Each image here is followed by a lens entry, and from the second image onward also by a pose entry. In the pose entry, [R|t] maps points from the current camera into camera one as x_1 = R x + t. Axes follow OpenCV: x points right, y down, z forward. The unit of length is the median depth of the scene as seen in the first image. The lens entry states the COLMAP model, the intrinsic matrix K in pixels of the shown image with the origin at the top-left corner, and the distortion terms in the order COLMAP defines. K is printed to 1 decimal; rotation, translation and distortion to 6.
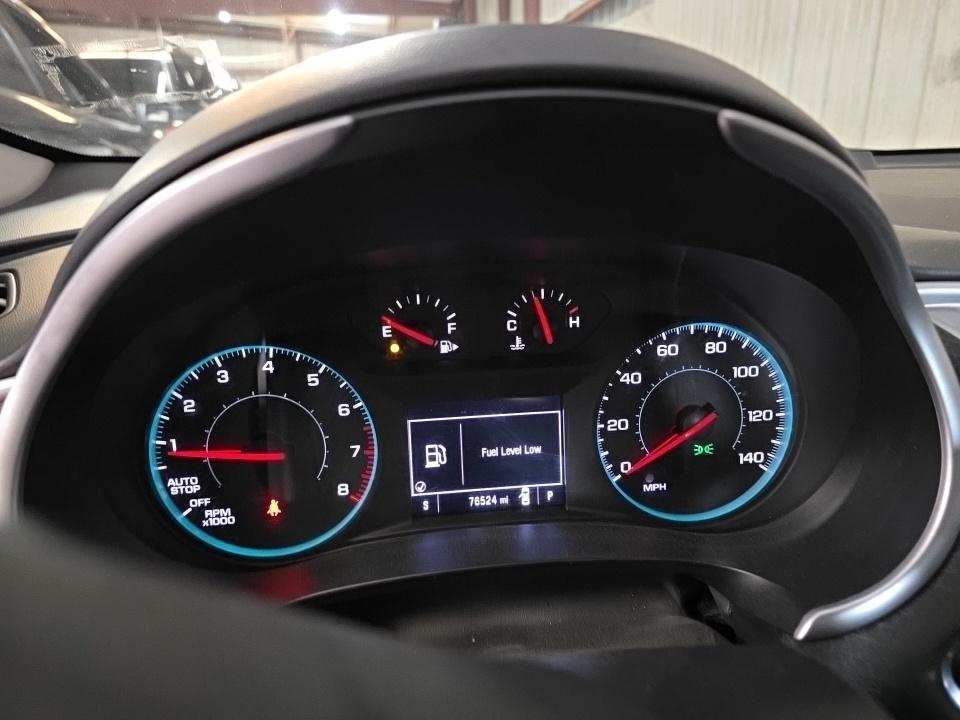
lens RADIAL K [[642.8, 0, 487.1], [0, 642.8, 356.6], [0, 0, 1]] dist [0.011161, -0.000333]
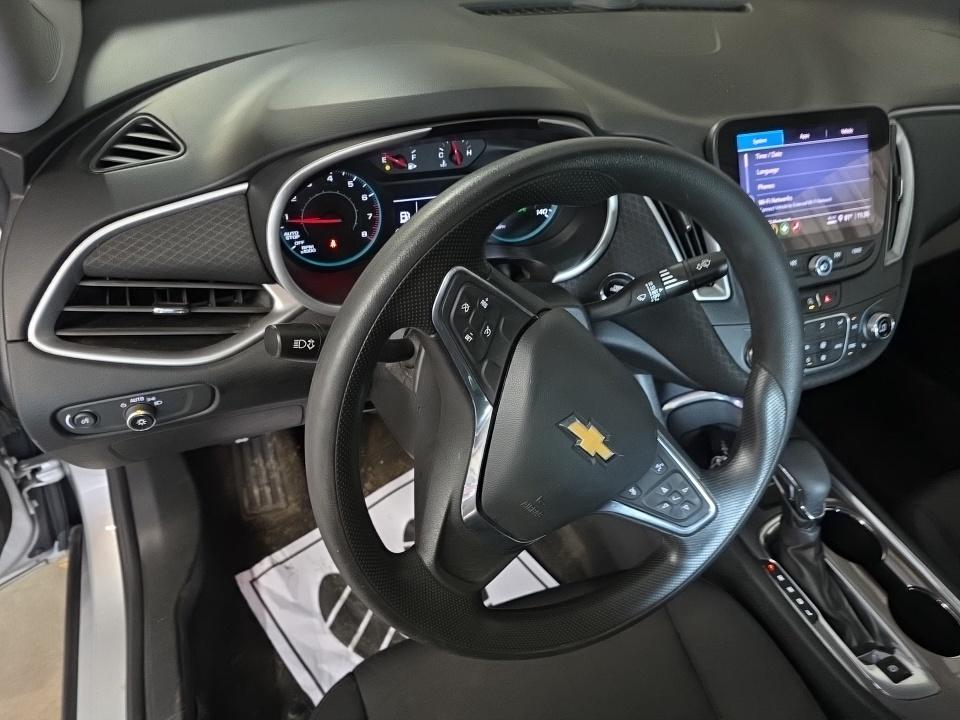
lens RADIAL K [[642.8, 0, 477.9], [0, 642.8, 358.3], [0, 0, 1]] dist [0.011161, -0.000333]
pose [[0.962617, -0.089988, 0.255480, -0.452981], [-0.028410, 0.904455, 0.425622, -0.353543], [-0.269371, -0.416970, 0.868087, -1.176736]]
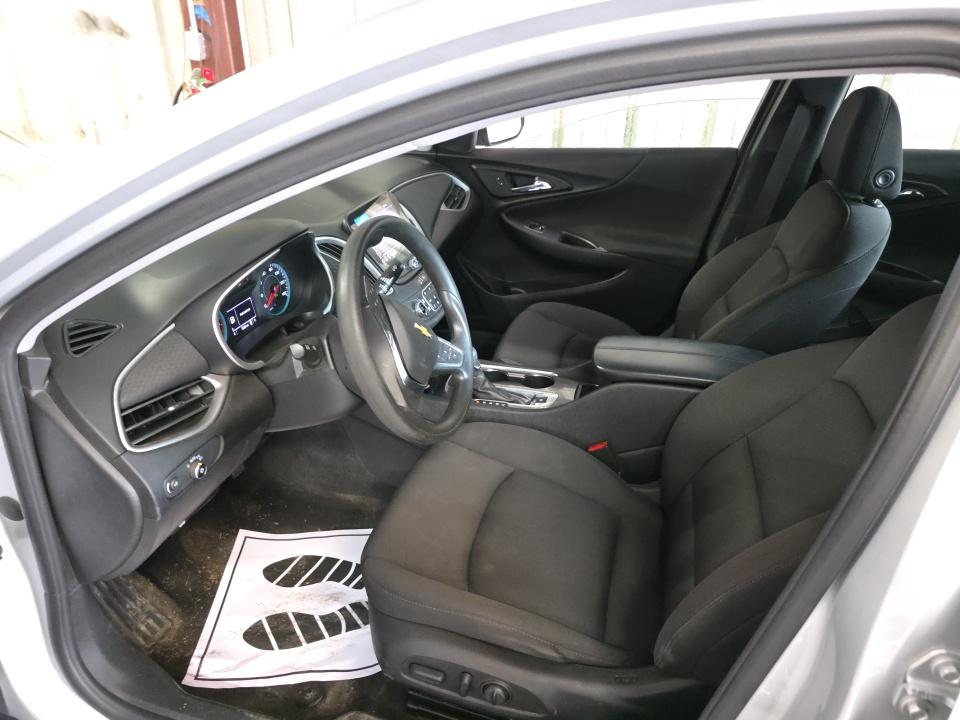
lens RADIAL K [[642.8, 0, 480.3], [0, 642.8, 359.7], [0, 0, 1]] dist [0.011161, -0.000333]
pose [[0.404760, -0.412279, 0.816208, -2.610110], [0.241651, 0.909088, 0.339358, -0.547524], [-0.881915, 0.059879, 0.467590, -1.961298]]
